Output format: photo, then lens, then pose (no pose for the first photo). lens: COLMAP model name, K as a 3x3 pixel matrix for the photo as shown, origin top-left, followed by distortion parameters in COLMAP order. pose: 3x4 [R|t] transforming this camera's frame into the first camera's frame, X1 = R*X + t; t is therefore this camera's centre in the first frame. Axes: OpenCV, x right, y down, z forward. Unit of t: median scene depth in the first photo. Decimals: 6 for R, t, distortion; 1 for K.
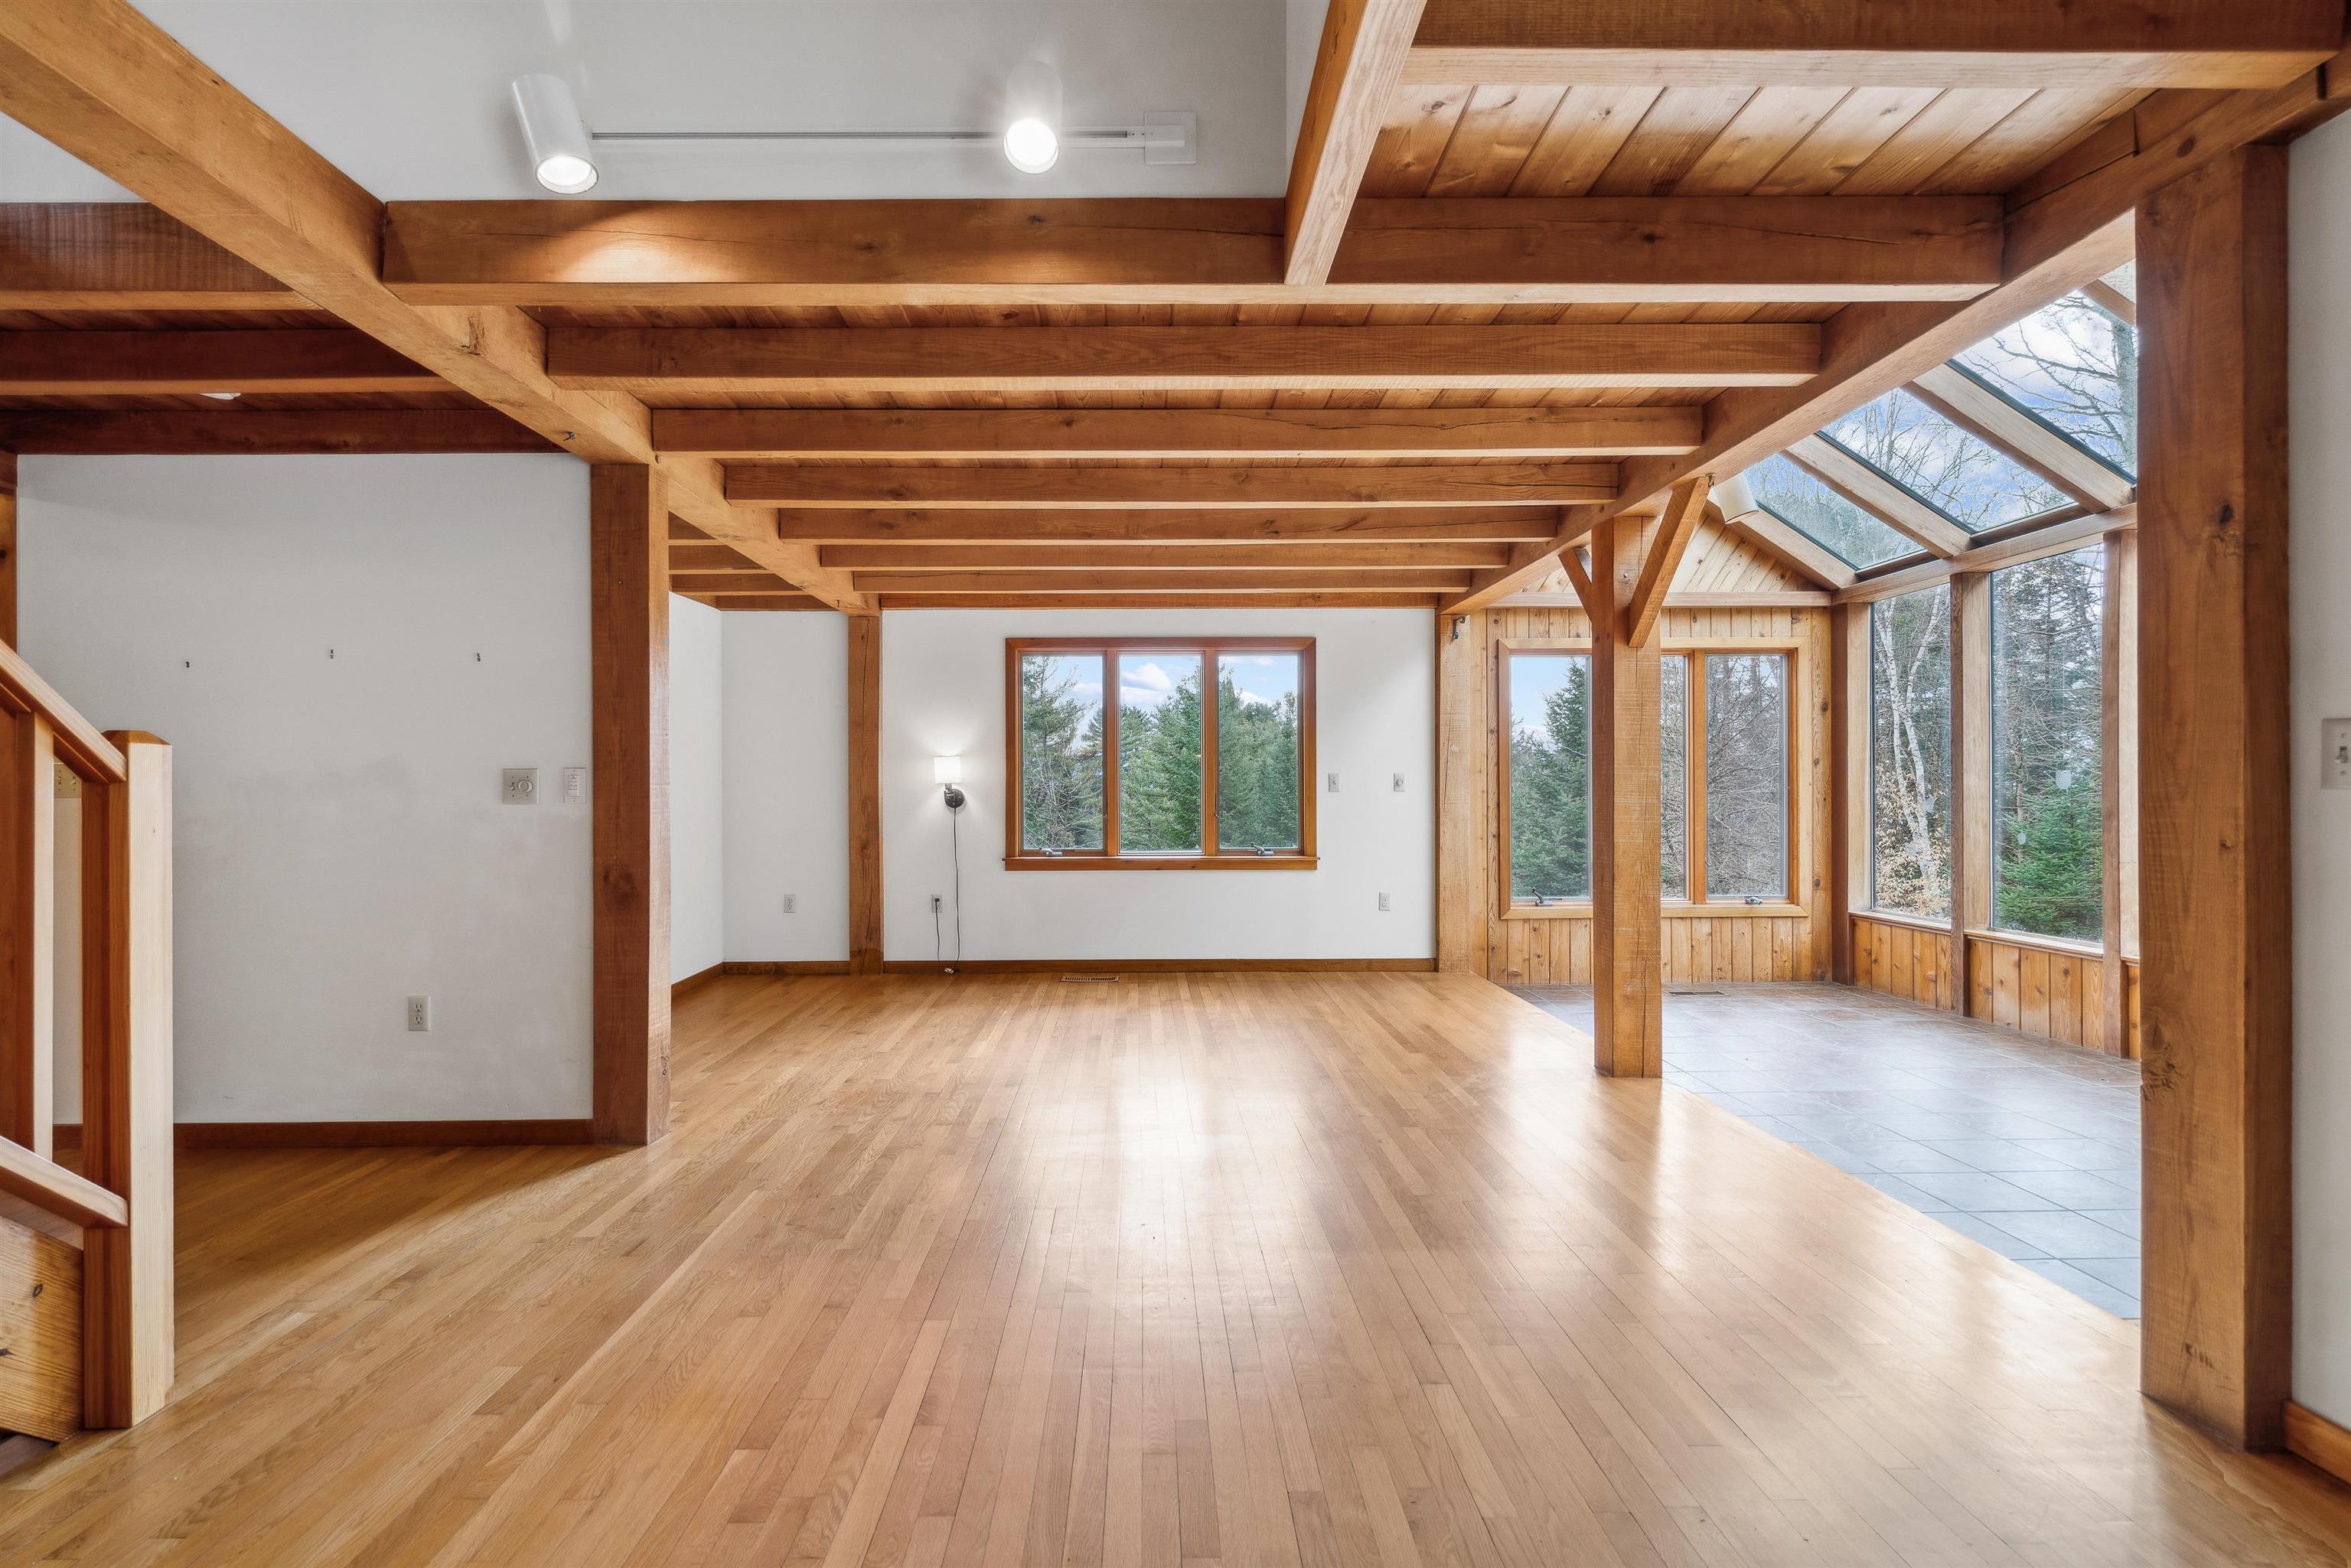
lens RADIAL K [[1069.6, 0, 1120.9], [0, 1069.6, 792.2], [0, 0, 1]] dist [-0.009892, 0.003179]
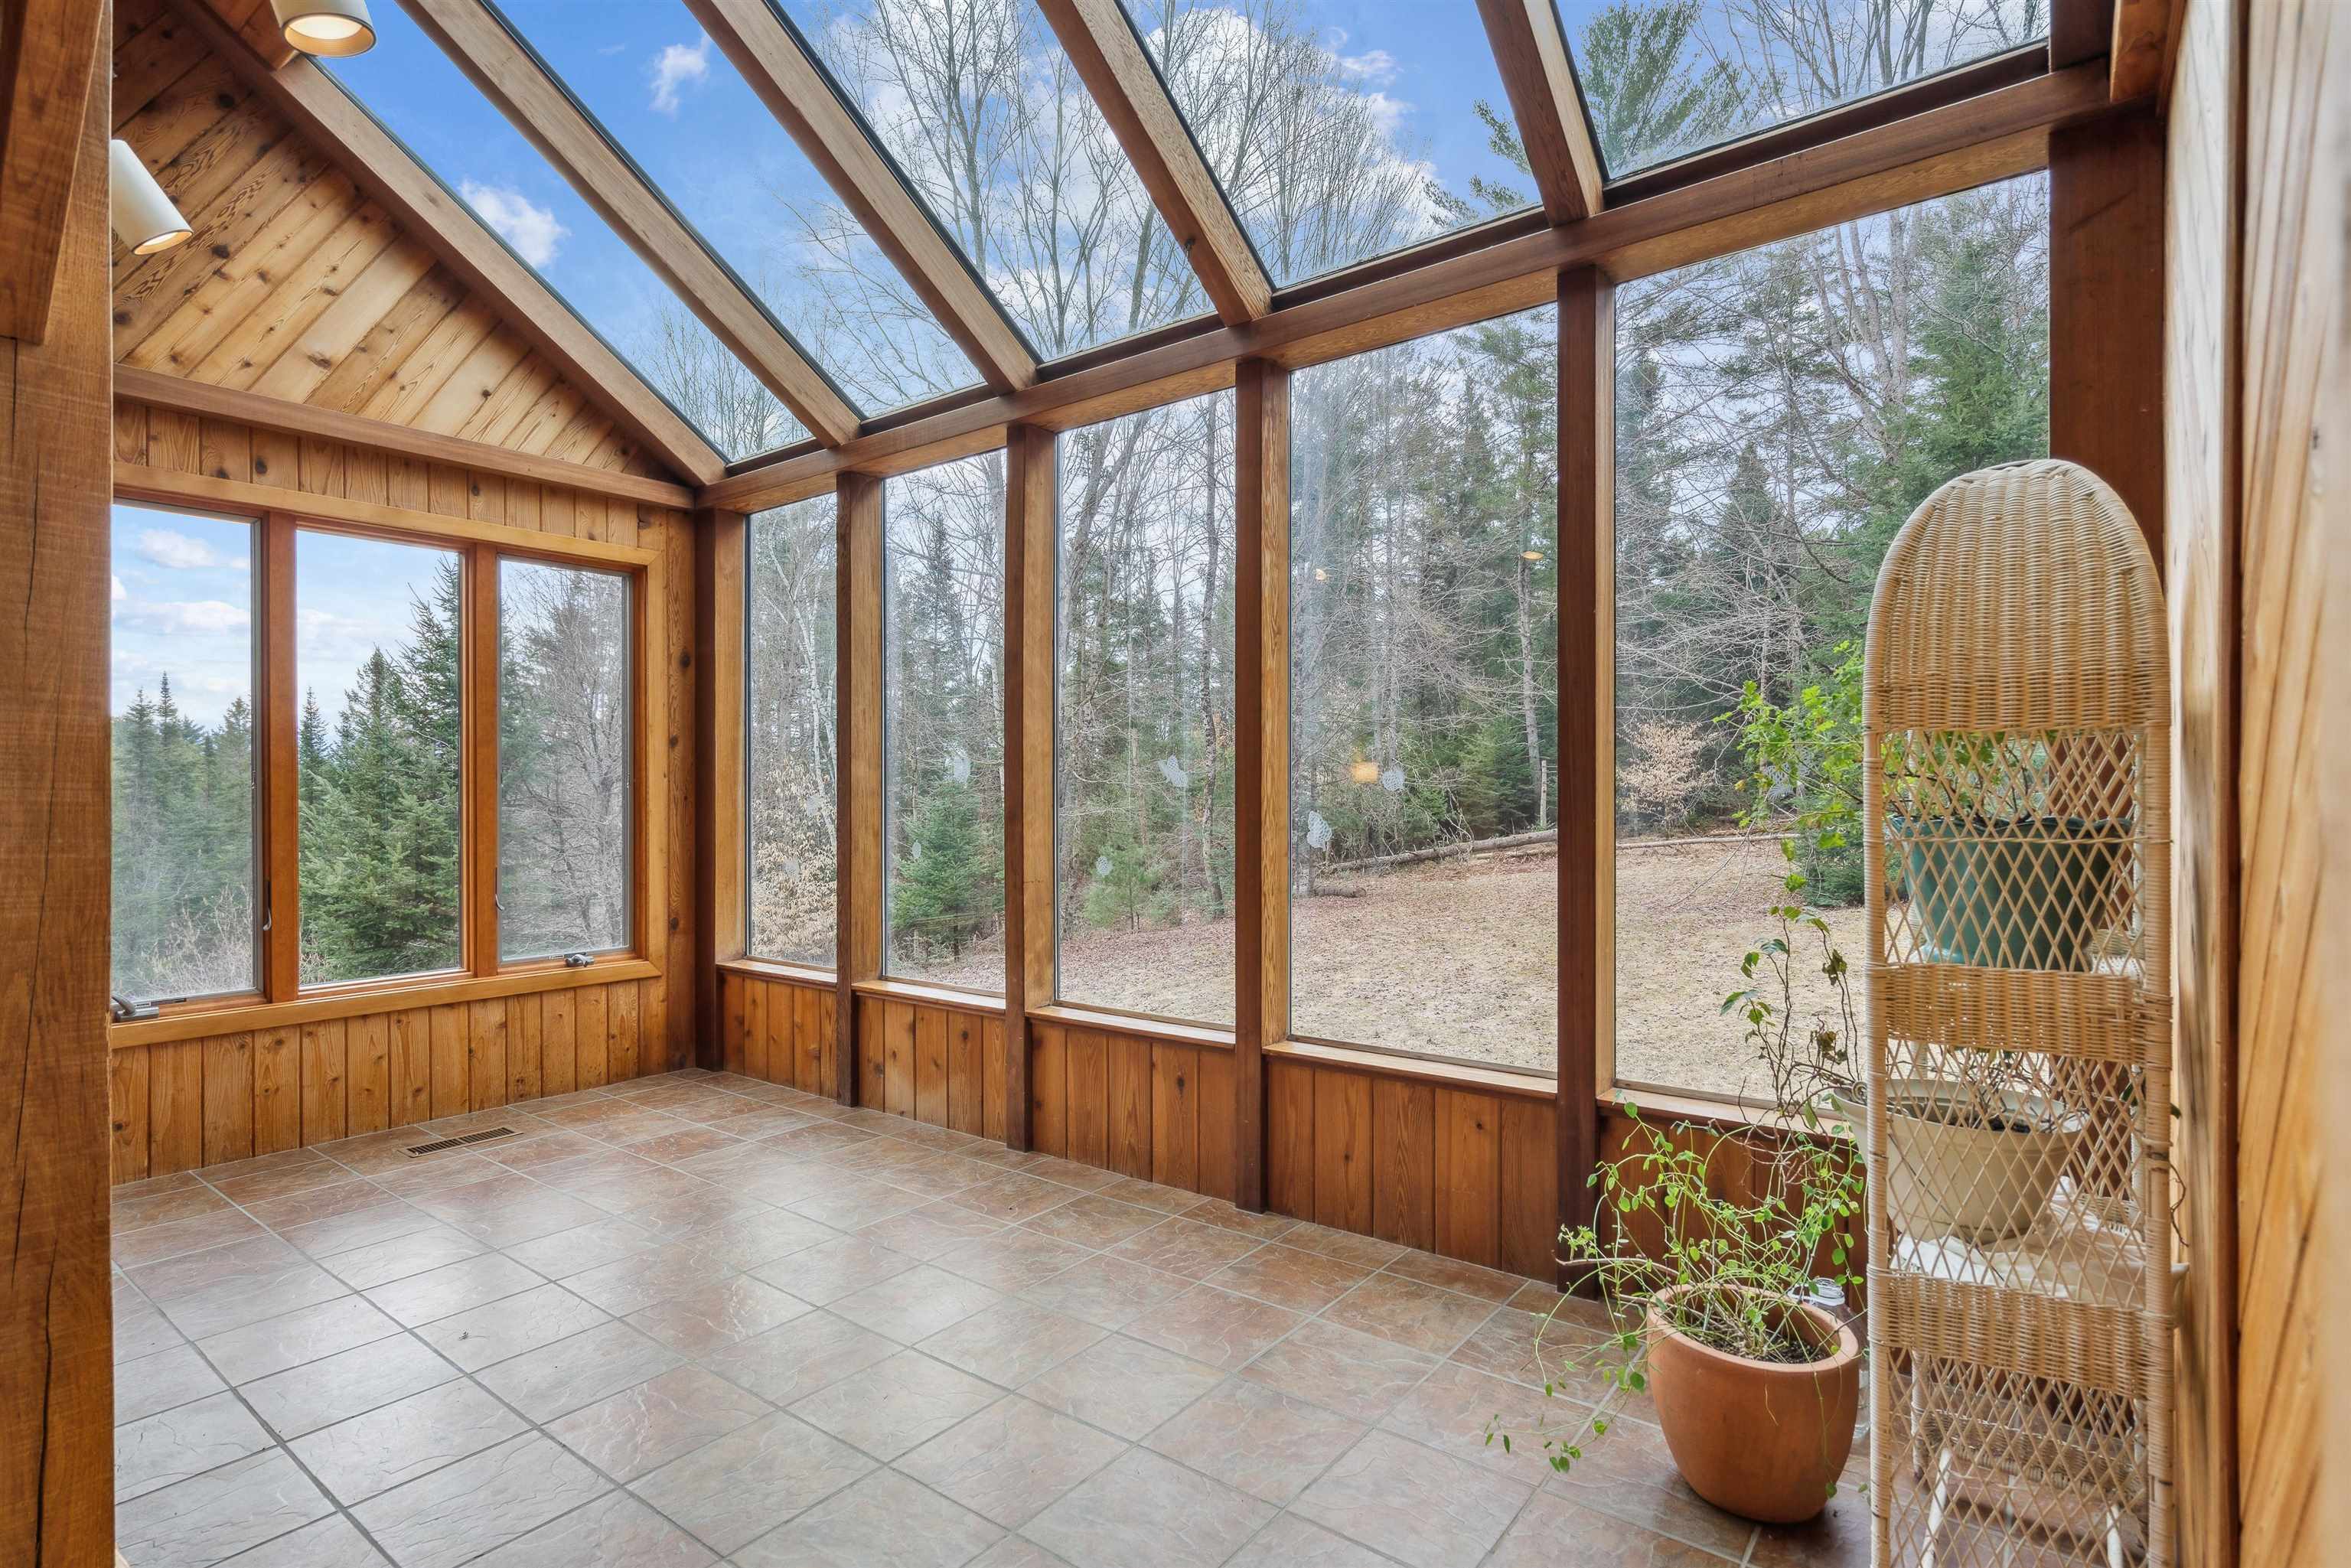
lens RADIAL K [[1127.3, 0, 1175.6], [0, 1127.3, 790.1], [0, 0, 1]] dist [0.000733, 0.000887]
pose [[0.598537, 0.004421, 0.801083, 0.275608], [-0.000176, 0.999985, -0.005387, 0.005656], [-0.801095, 0.003083, 0.598529, 0.326006]]
